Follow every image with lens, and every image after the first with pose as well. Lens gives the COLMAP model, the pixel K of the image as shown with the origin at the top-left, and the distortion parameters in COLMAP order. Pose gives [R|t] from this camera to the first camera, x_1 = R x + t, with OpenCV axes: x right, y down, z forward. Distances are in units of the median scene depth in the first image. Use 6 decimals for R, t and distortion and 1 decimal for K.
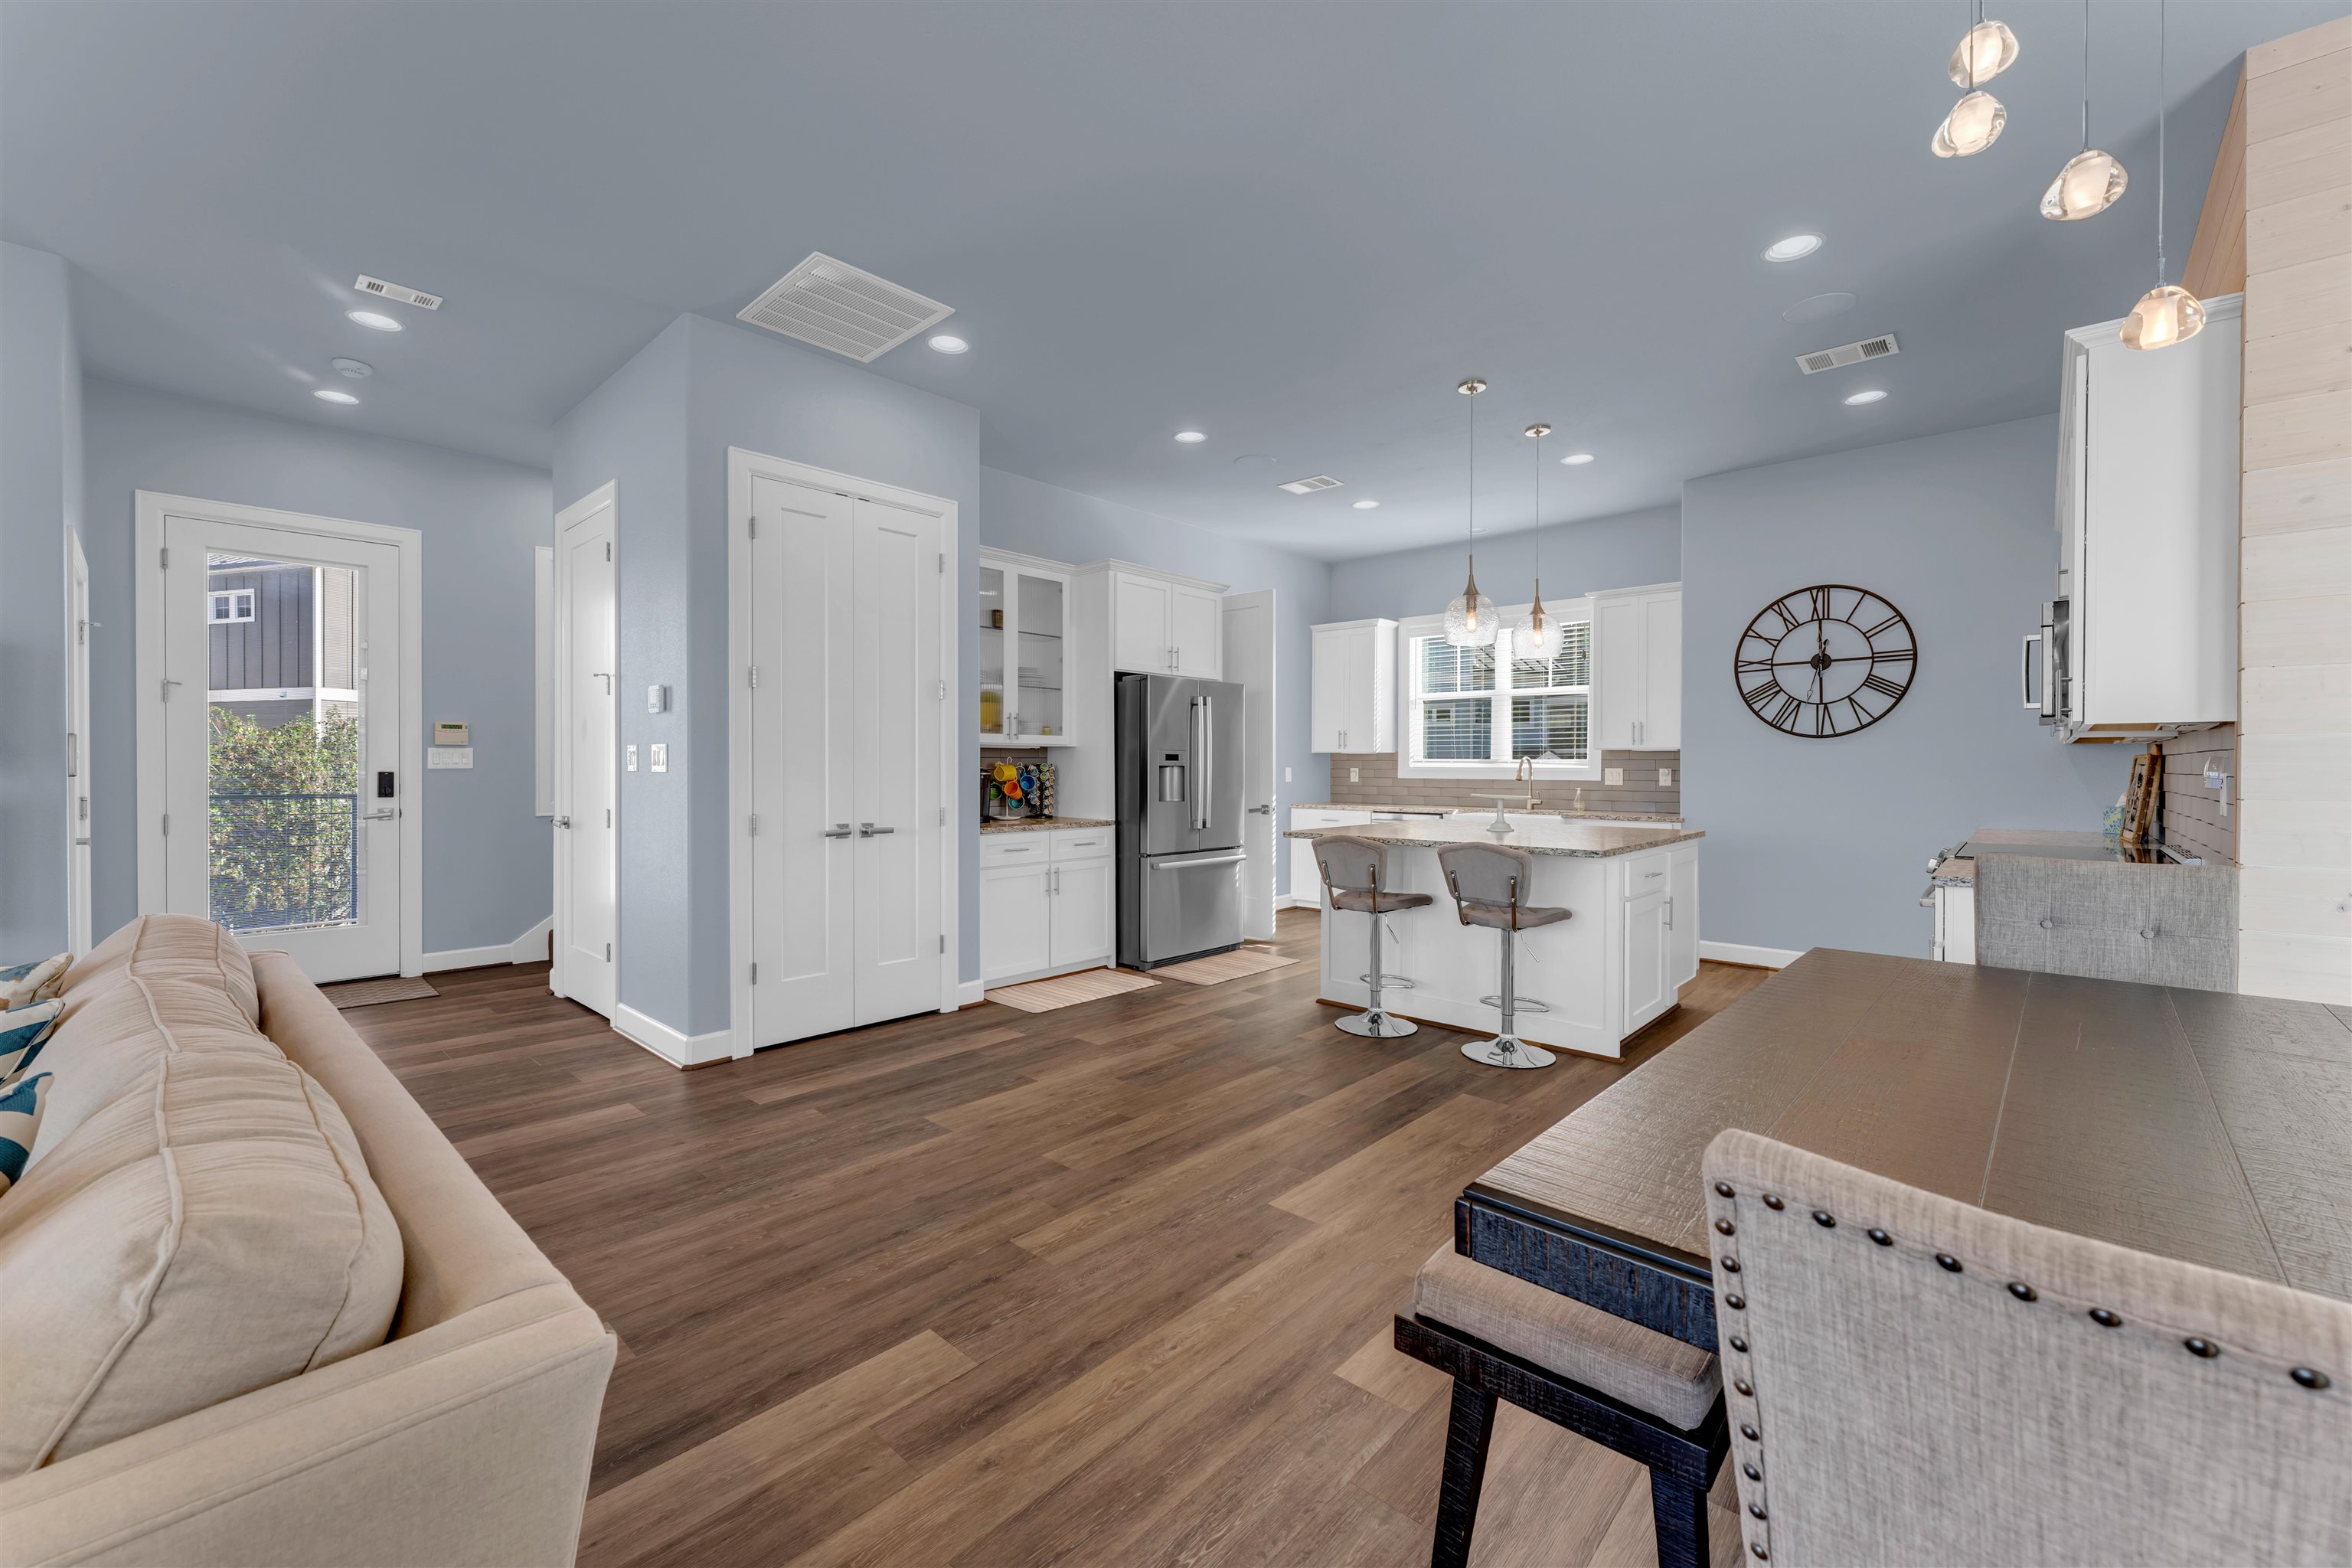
lens RADIAL K [[962.8, 0, 1201.5], [0, 962.8, 773.2], [0, 0, 1]] dist [-0.011487, -0.000236]
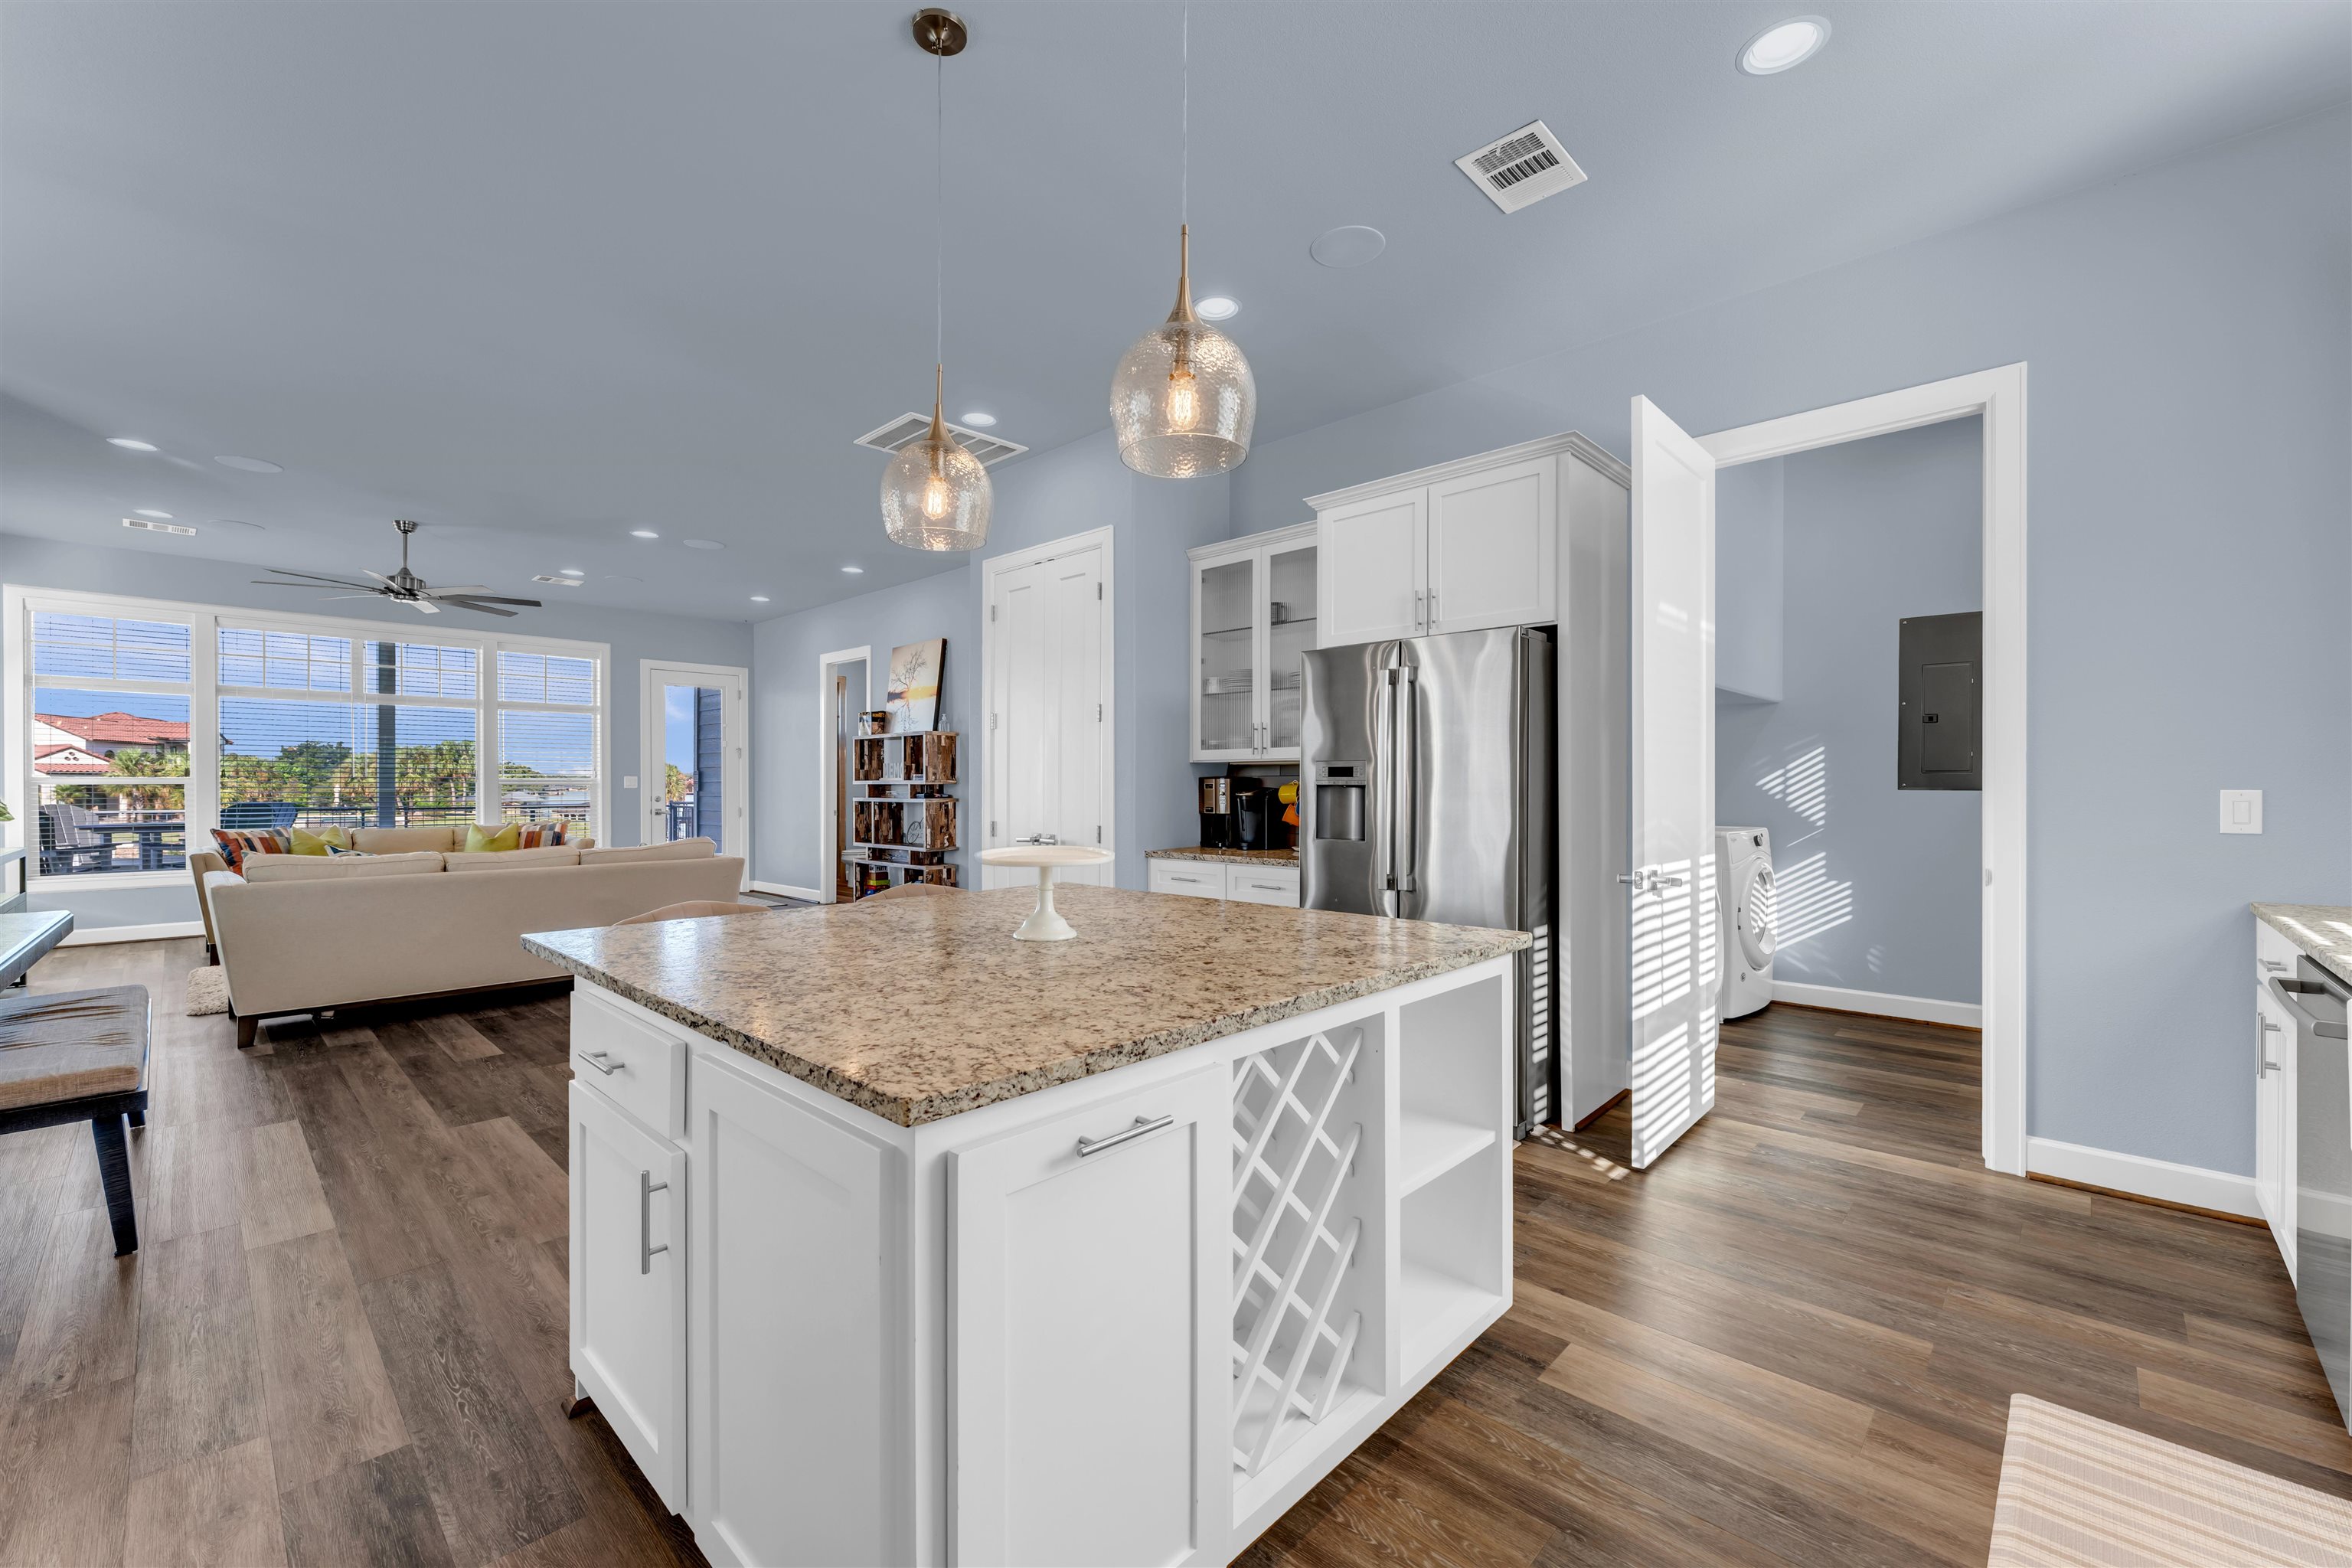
lens RADIAL K [[962.8, 0, 1181.3], [0, 962.8, 792.9], [0, 0, 1]] dist [-0.011487, -0.000236]
pose [[-0.048165, 0.011942, -0.998768, 0.589361], [-0.002142, 0.999925, 0.012059, -0.009448], [0.998837, 0.002720, -0.048135, 0.873198]]
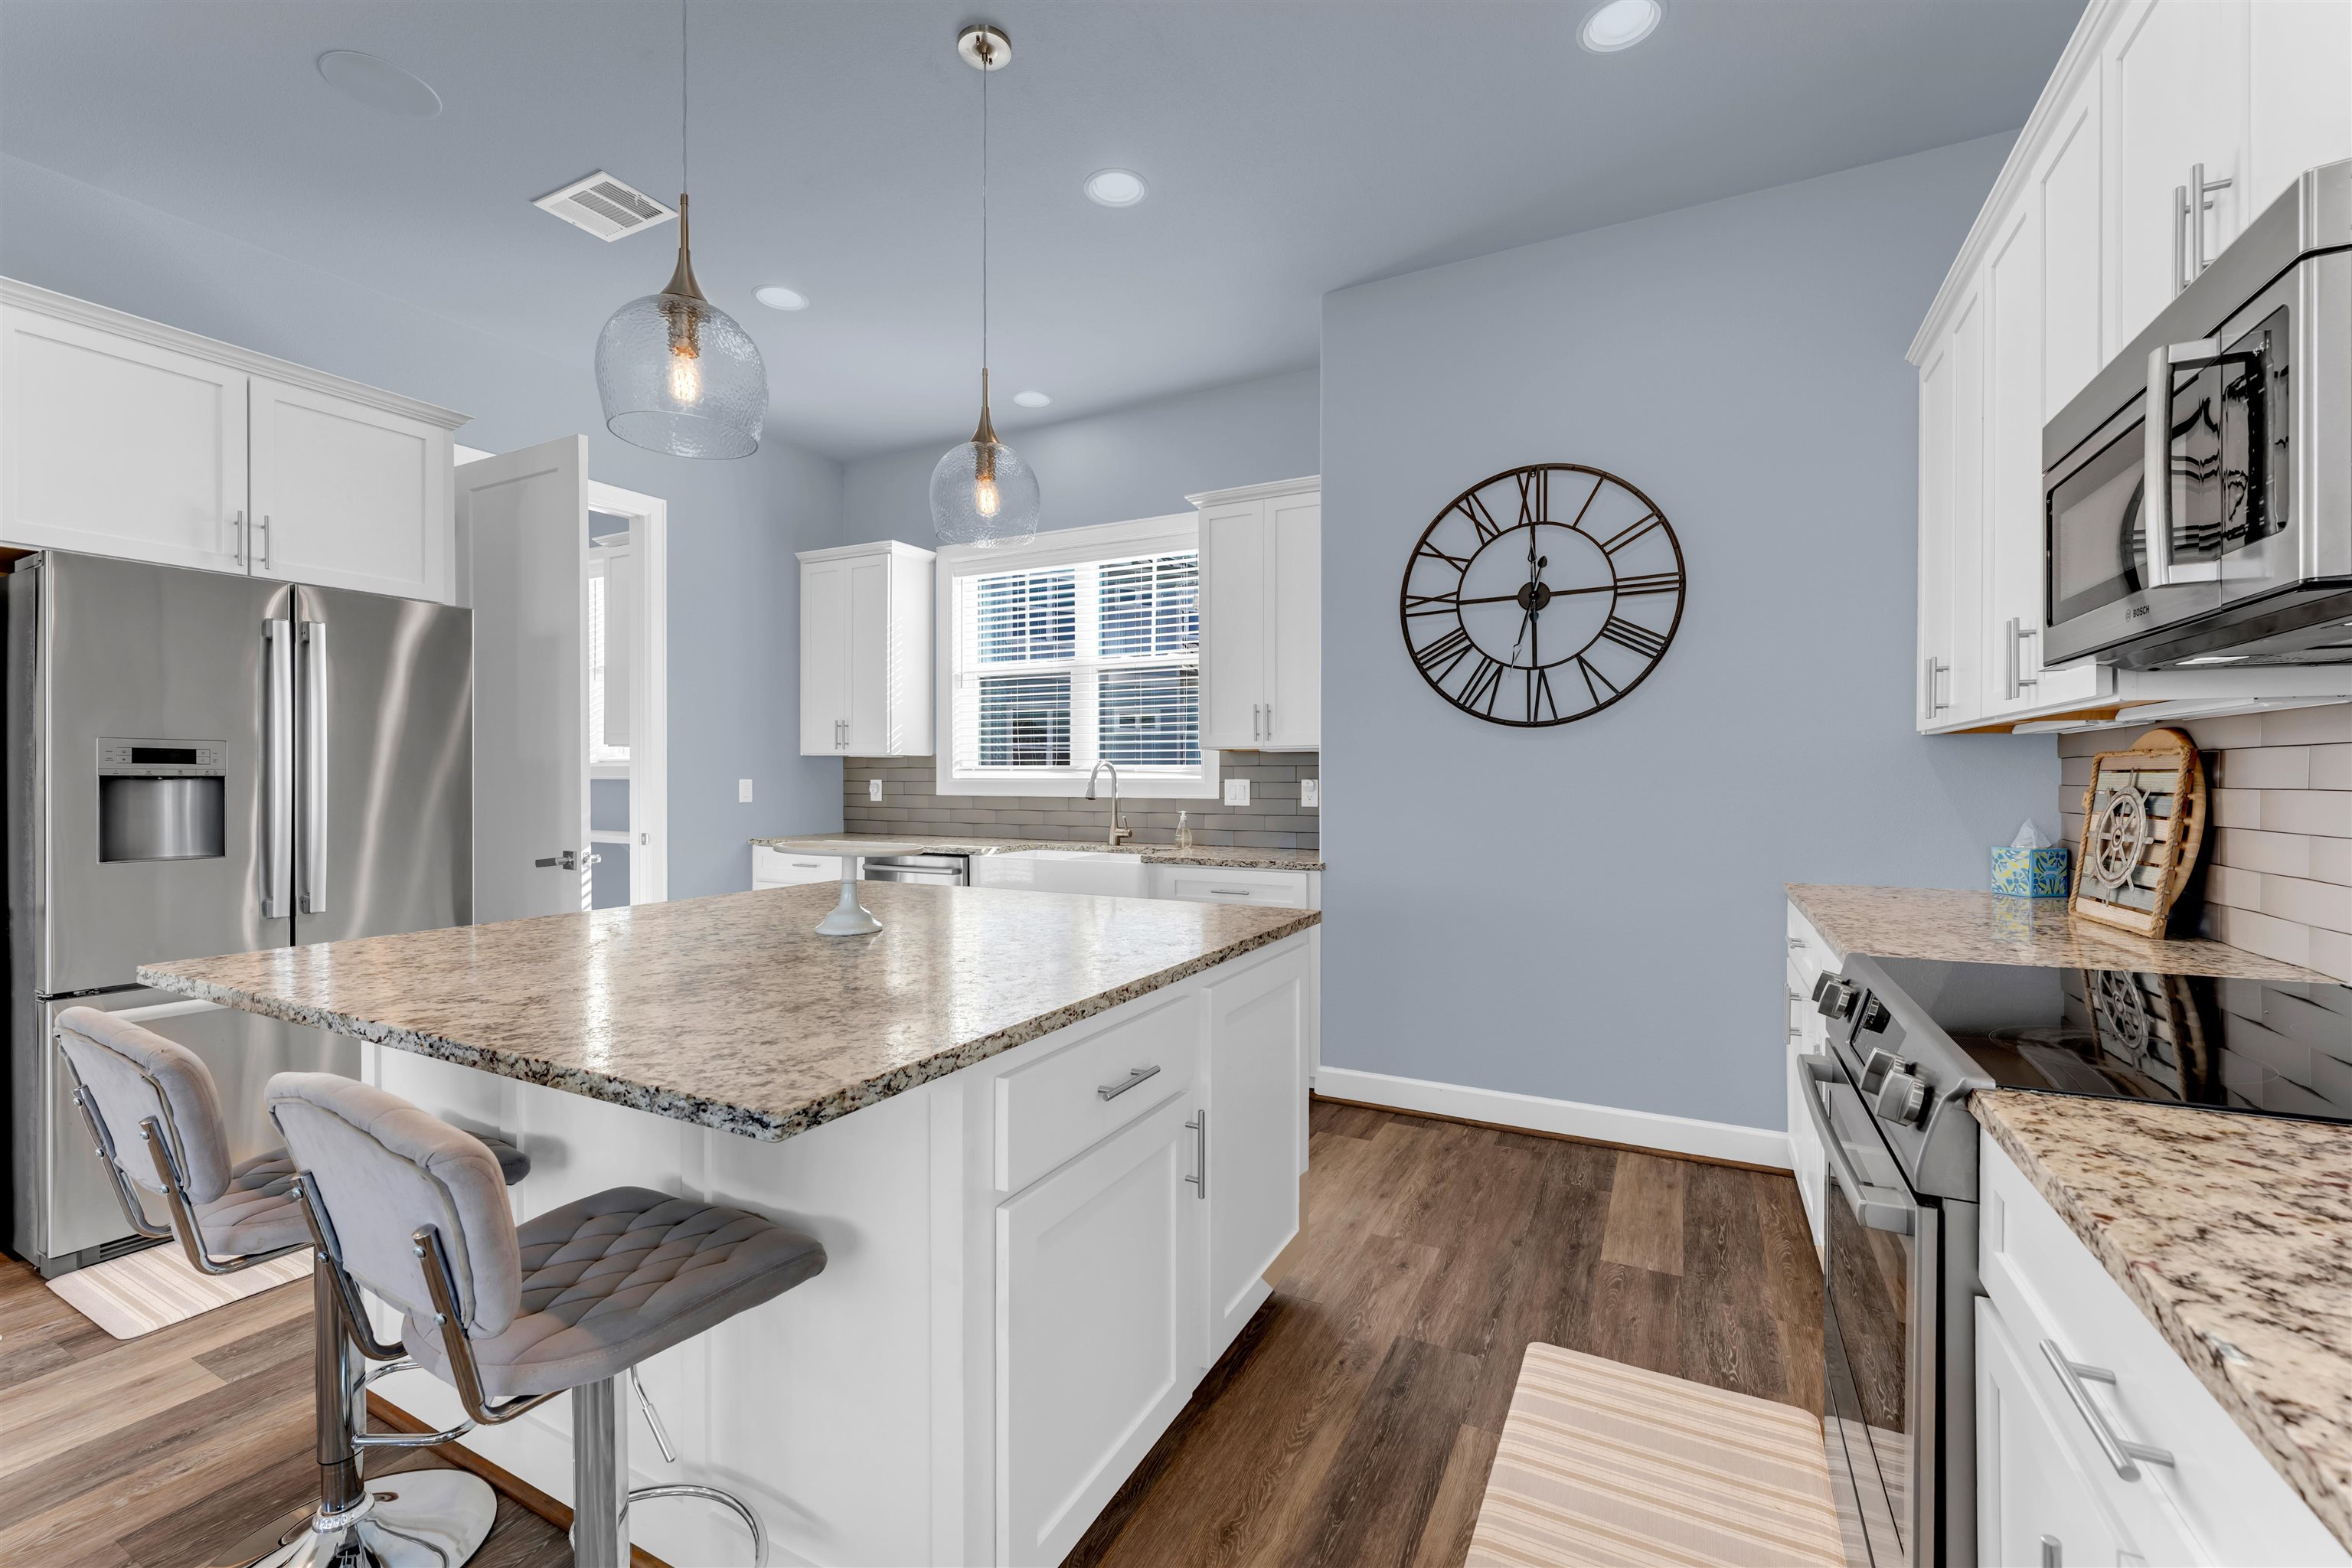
lens RADIAL K [[962.8, 0, 1161.6], [0, 962.8, 786.4], [0, 0, 1]] dist [-0.011487, -0.000236]
pose [[0.976129, -0.003435, 0.217164, 0.290977], [0.002856, 0.999991, 0.002977, -0.002972], [-0.217172, -0.002285, 0.976131, 0.466862]]
